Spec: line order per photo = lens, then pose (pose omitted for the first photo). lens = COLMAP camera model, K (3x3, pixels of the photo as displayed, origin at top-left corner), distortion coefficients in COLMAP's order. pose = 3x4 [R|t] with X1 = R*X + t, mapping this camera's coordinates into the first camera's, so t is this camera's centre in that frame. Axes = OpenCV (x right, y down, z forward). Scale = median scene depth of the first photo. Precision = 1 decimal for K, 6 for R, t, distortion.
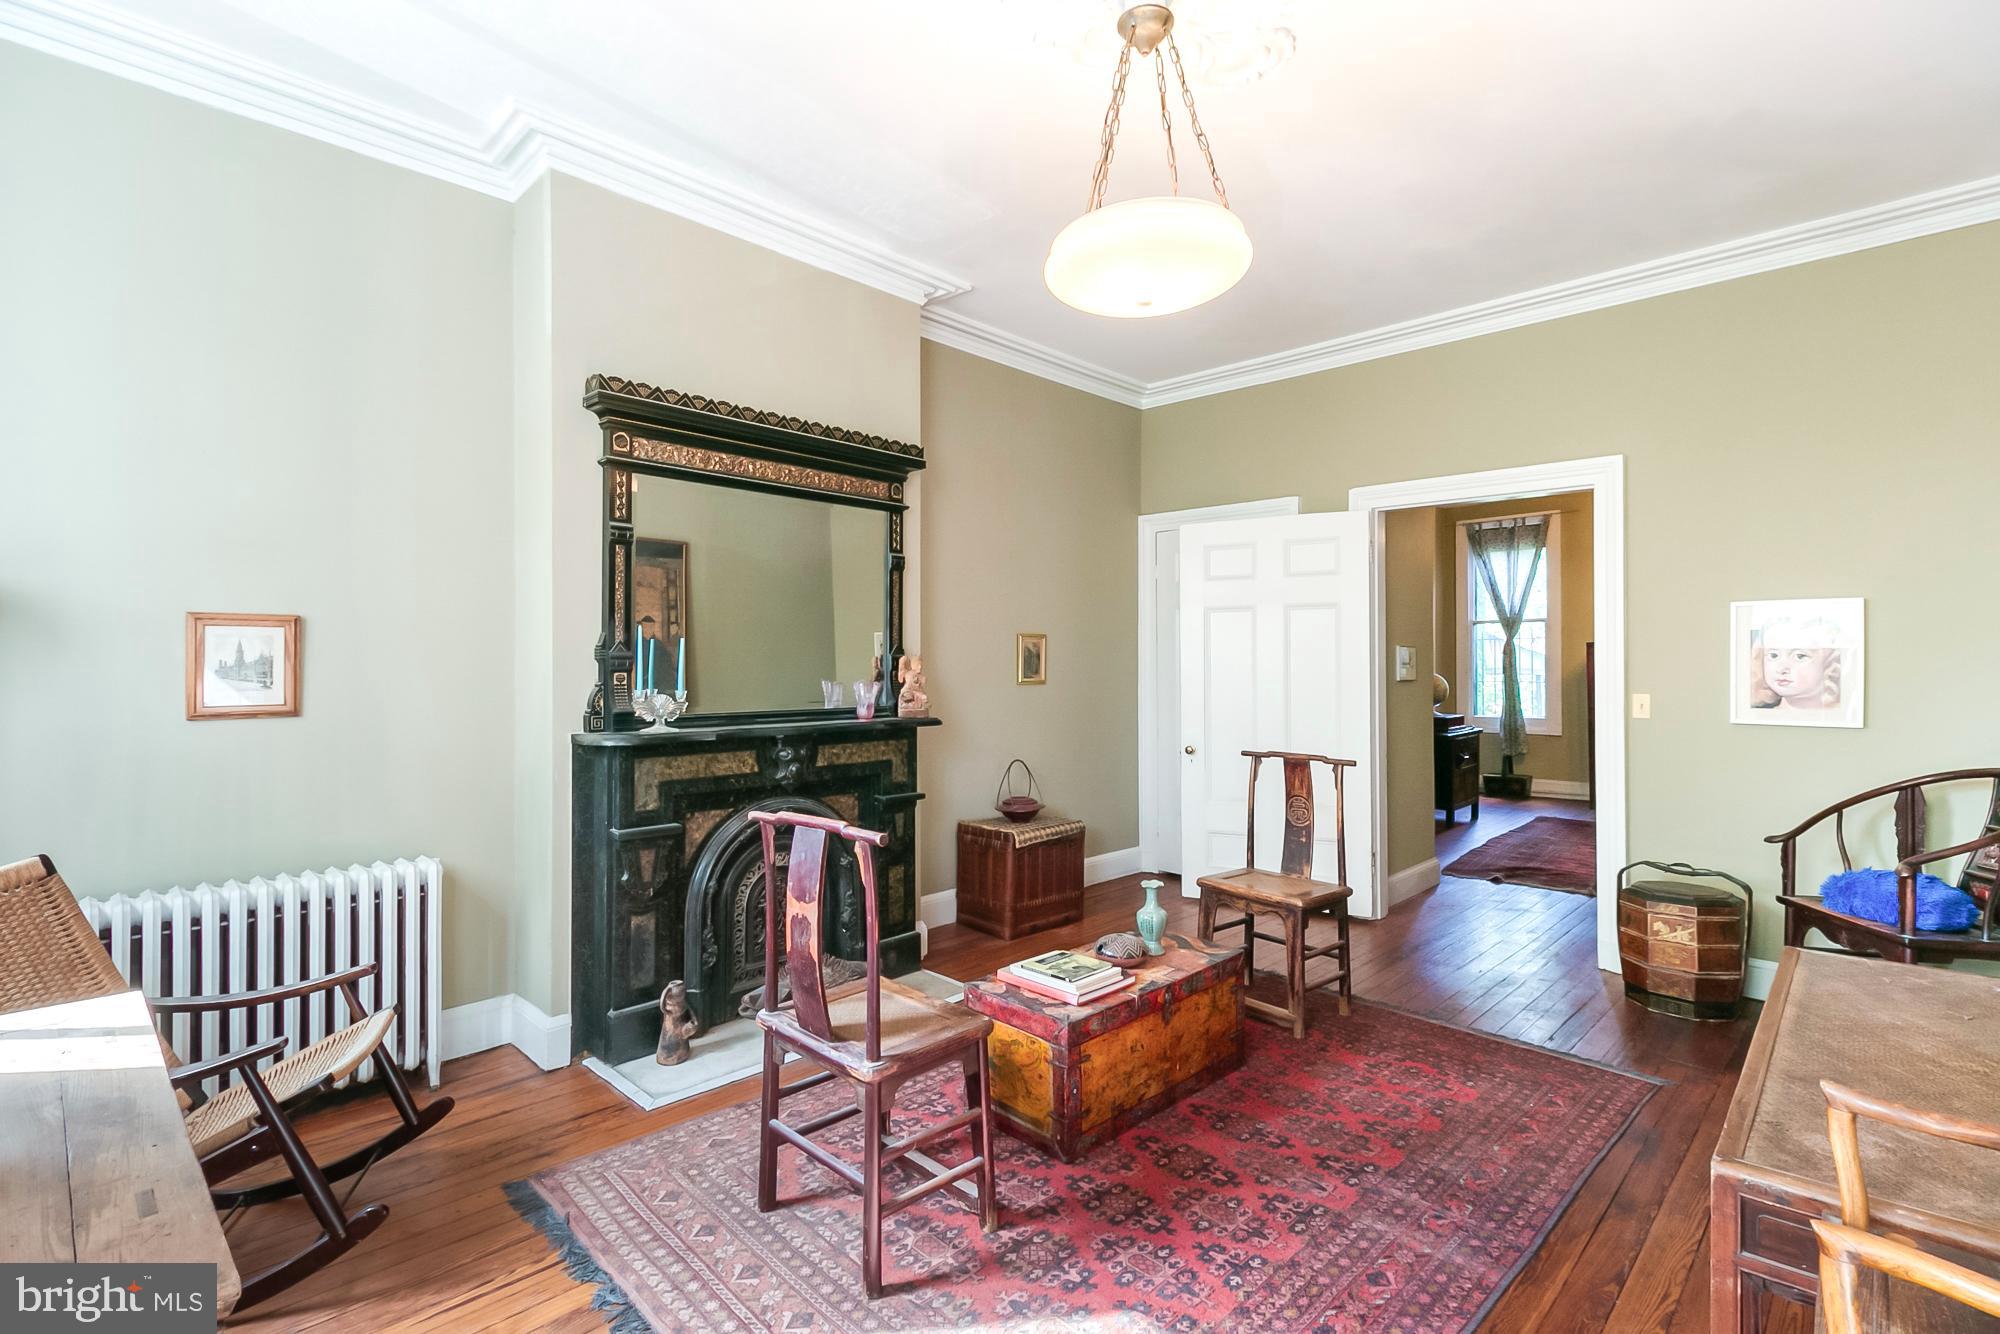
lens RADIAL K [[953.1, 0, 996.5], [0, 953.1, 656.9], [0, 0, 1]] dist [0.017231, -0.009955]
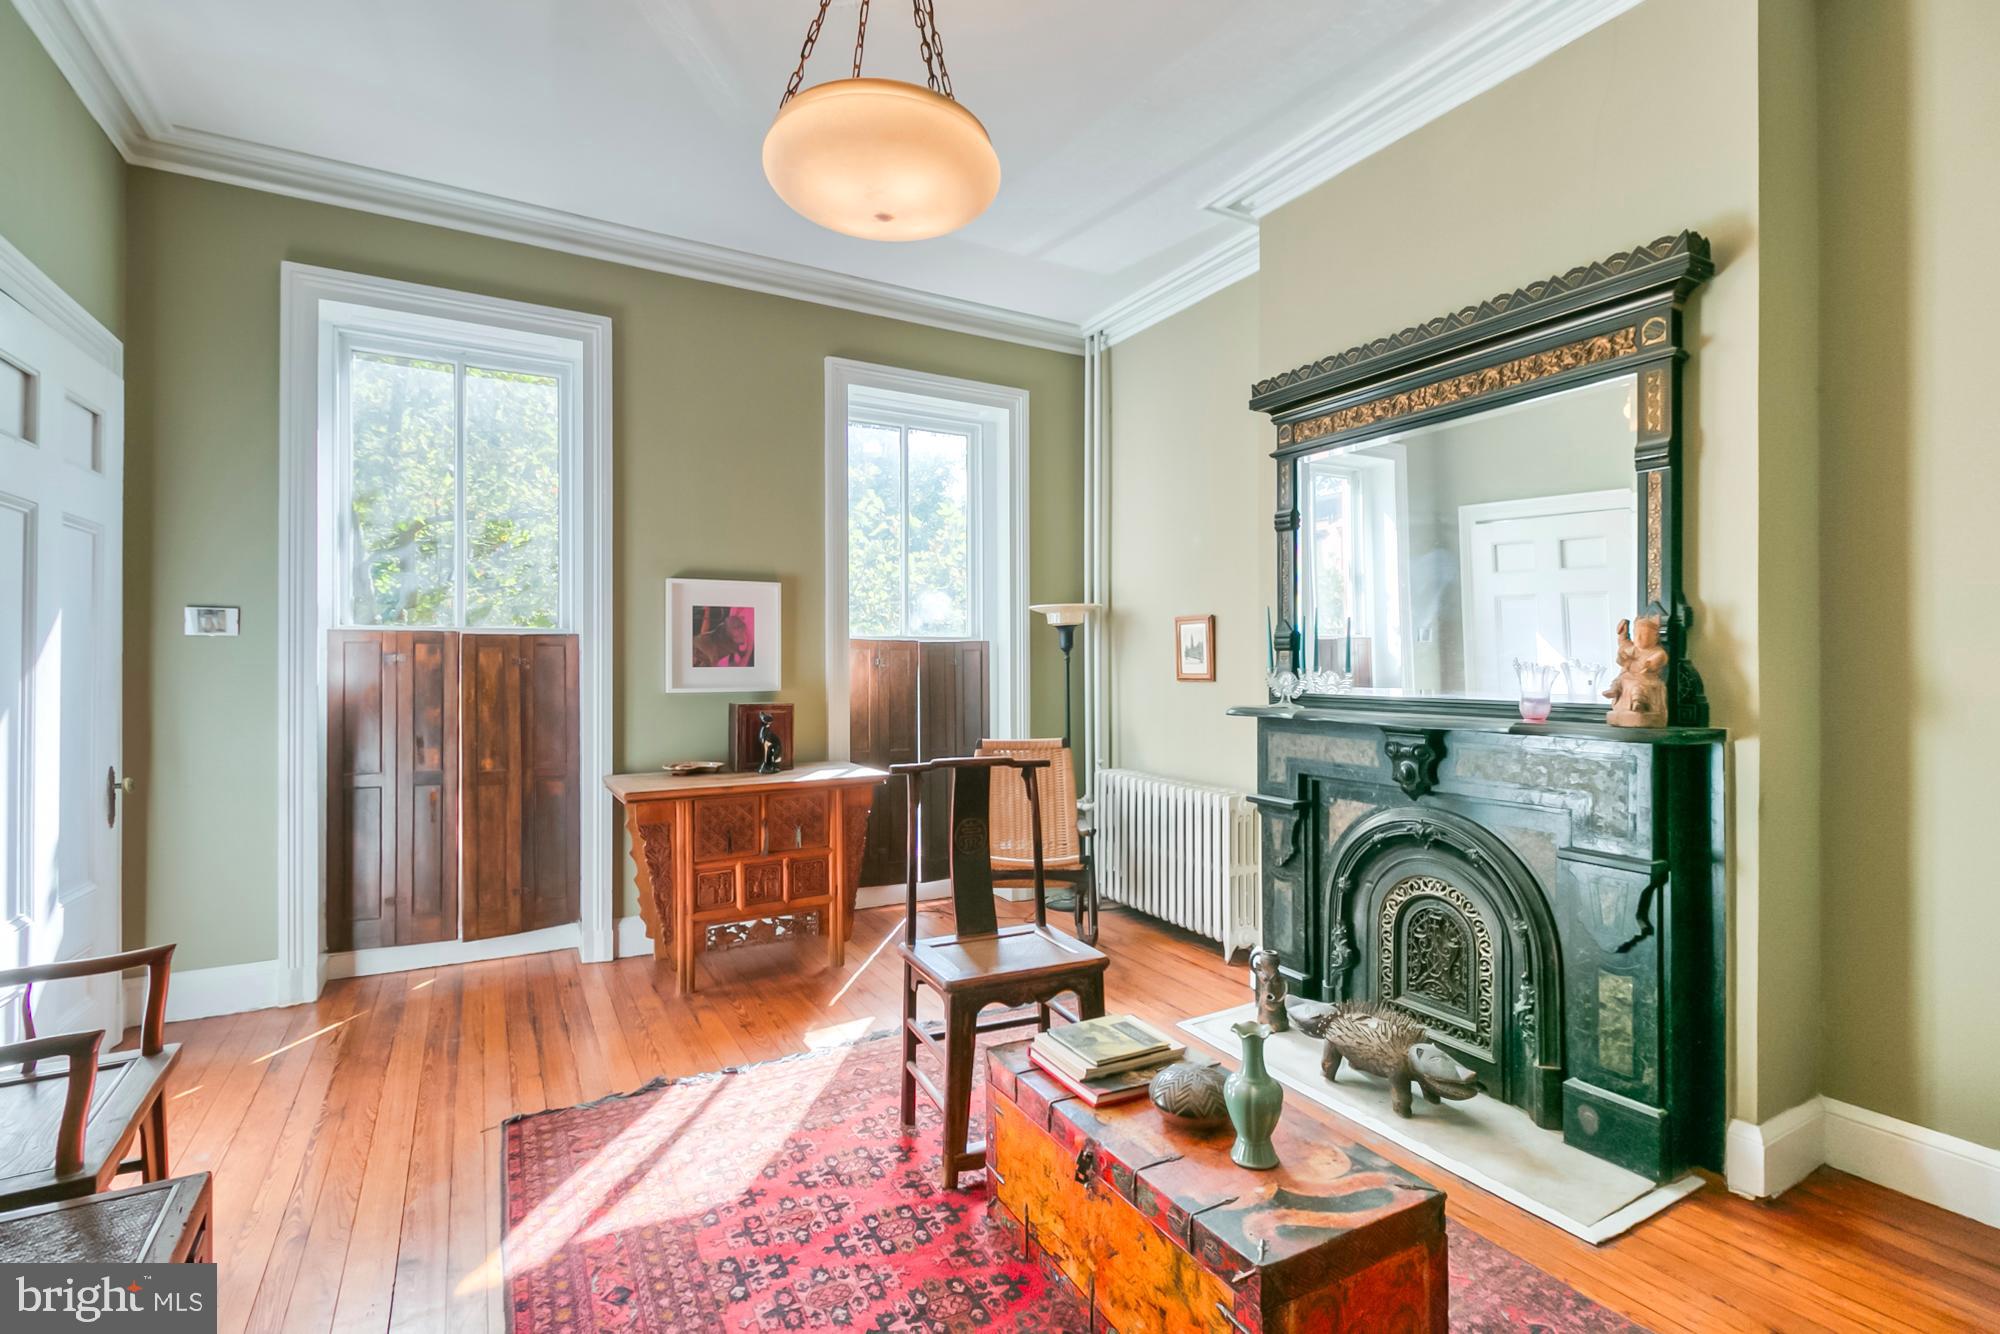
lens RADIAL K [[953.1, 0, 1001.2], [0, 953.1, 673.0], [0, 0, 1]] dist [0.017231, -0.009955]
pose [[-0.288991, 0.009935, -0.957280, 0.782797], [0.010896, 0.999916, 0.007088, 0.034659], [0.957270, -0.008383, -0.289075, 1.112435]]
